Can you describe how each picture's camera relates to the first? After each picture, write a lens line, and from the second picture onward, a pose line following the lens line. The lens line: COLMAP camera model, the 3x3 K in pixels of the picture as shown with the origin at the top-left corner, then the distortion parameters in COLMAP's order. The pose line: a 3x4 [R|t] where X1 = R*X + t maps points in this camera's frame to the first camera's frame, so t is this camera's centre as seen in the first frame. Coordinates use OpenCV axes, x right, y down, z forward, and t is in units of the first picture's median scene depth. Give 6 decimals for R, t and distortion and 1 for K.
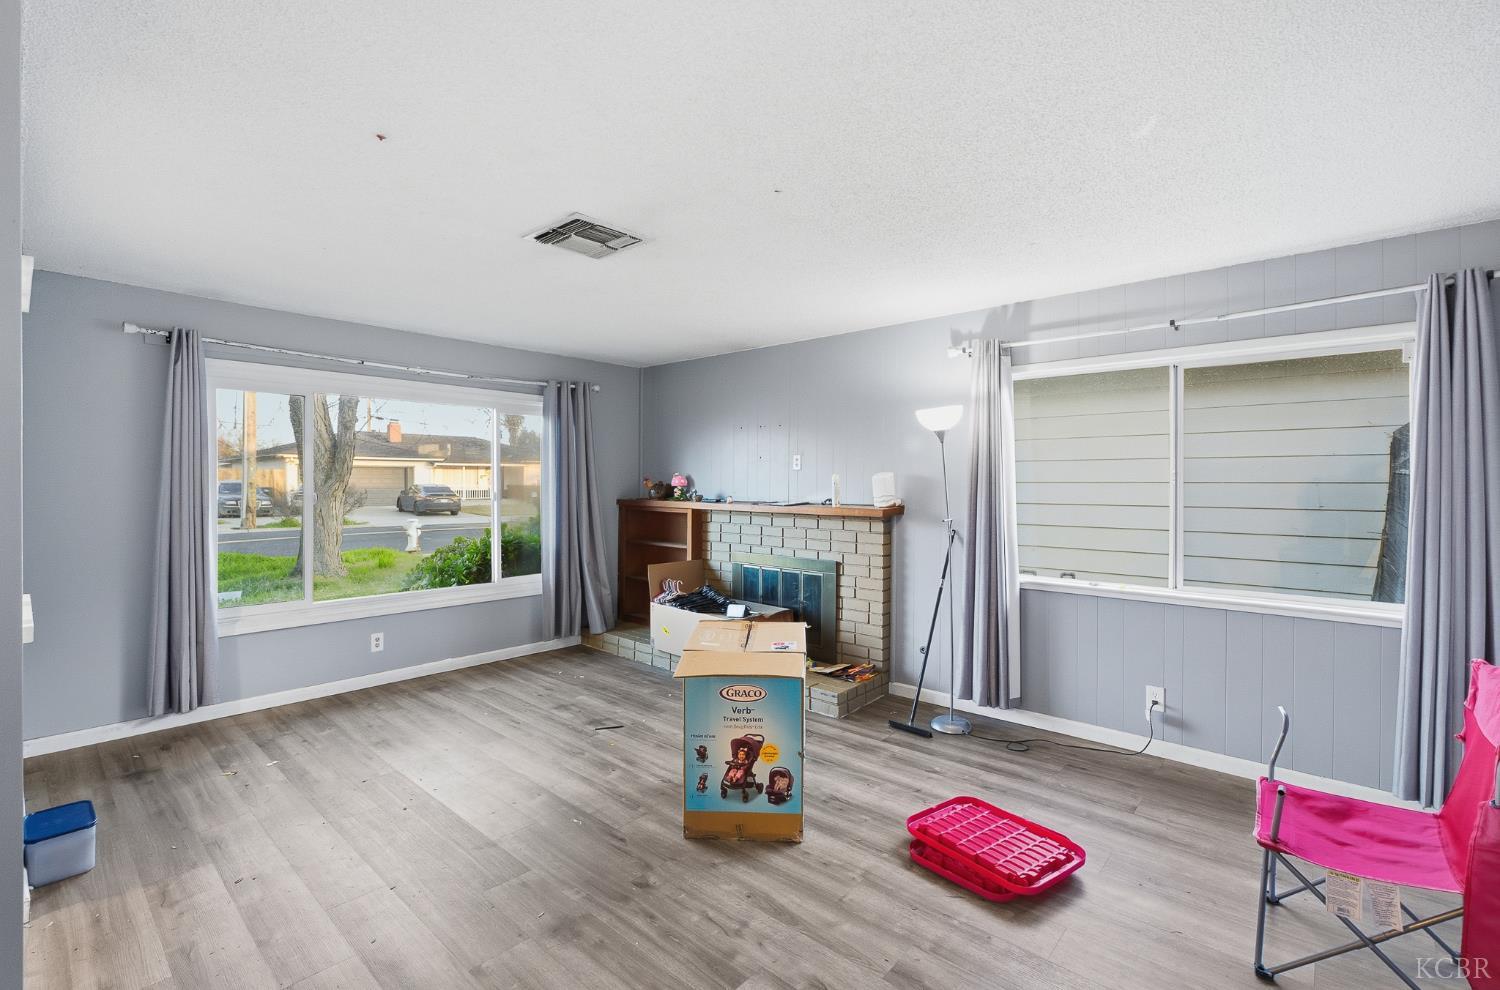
lens RADIAL K [[663.4, 0, 746.9], [0, 663.4, 482.6], [0, 0, 1]] dist [0.010304, 0.000168]
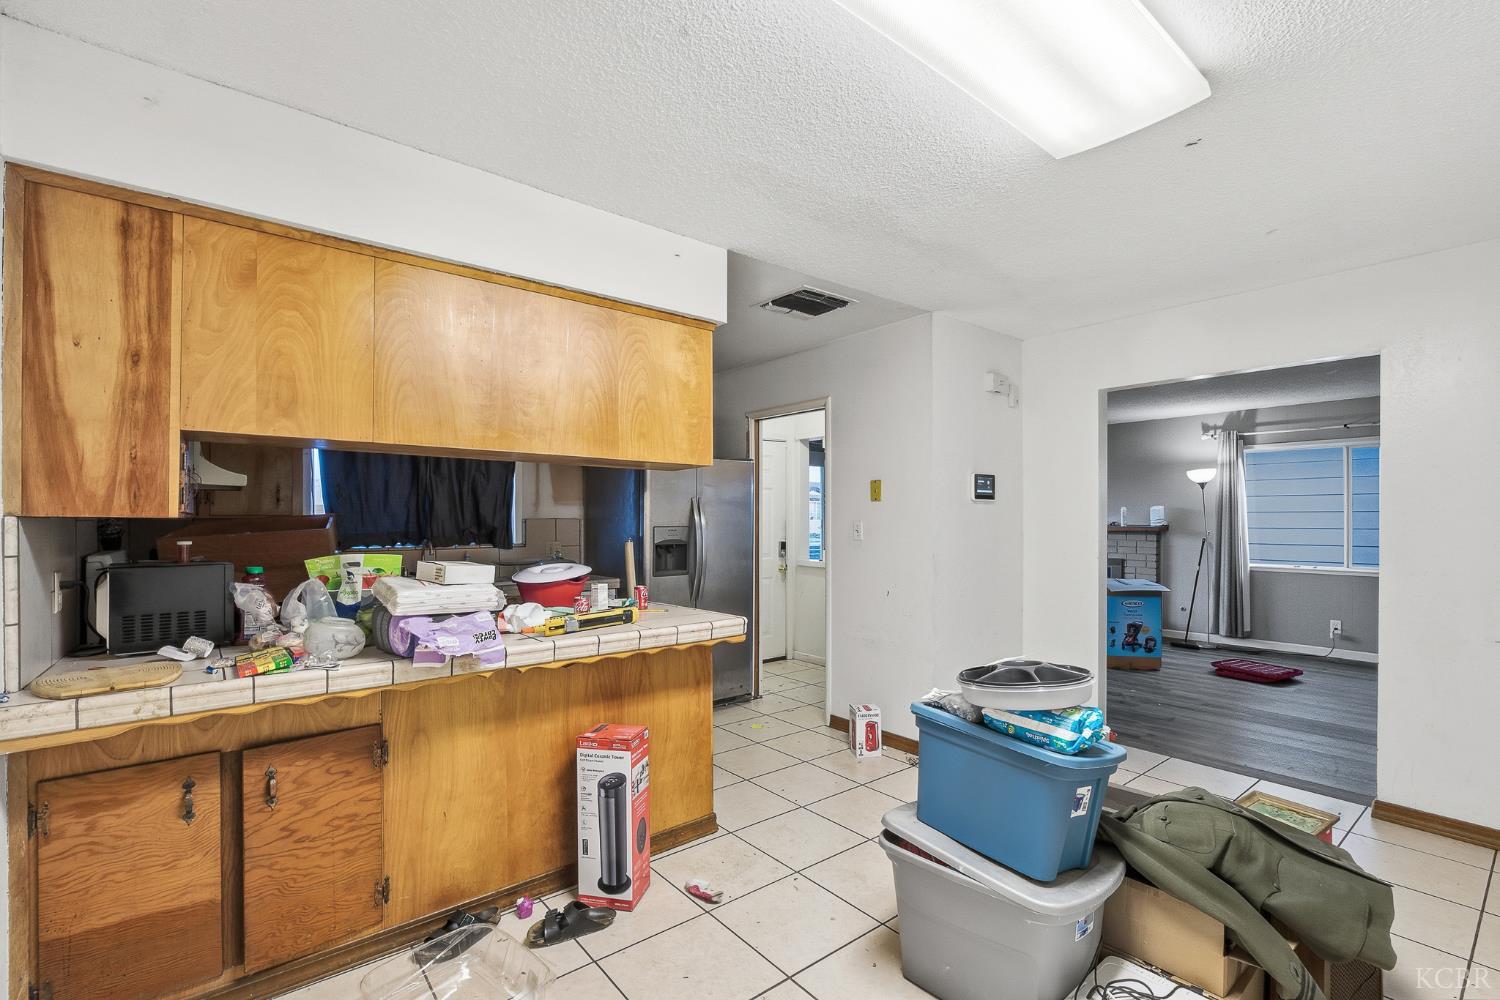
lens RADIAL K [[672.4, 0, 750.5], [0, 672.4, 514.3], [0, 0, 1]] dist [0.000980, 0.000088]
pose [[0.987214, -0.004946, -0.159325, -0.635367], [0.004256, 0.999980, -0.004669, 0.011925], [0.159345, 0.003931, 0.987215, -1.012579]]
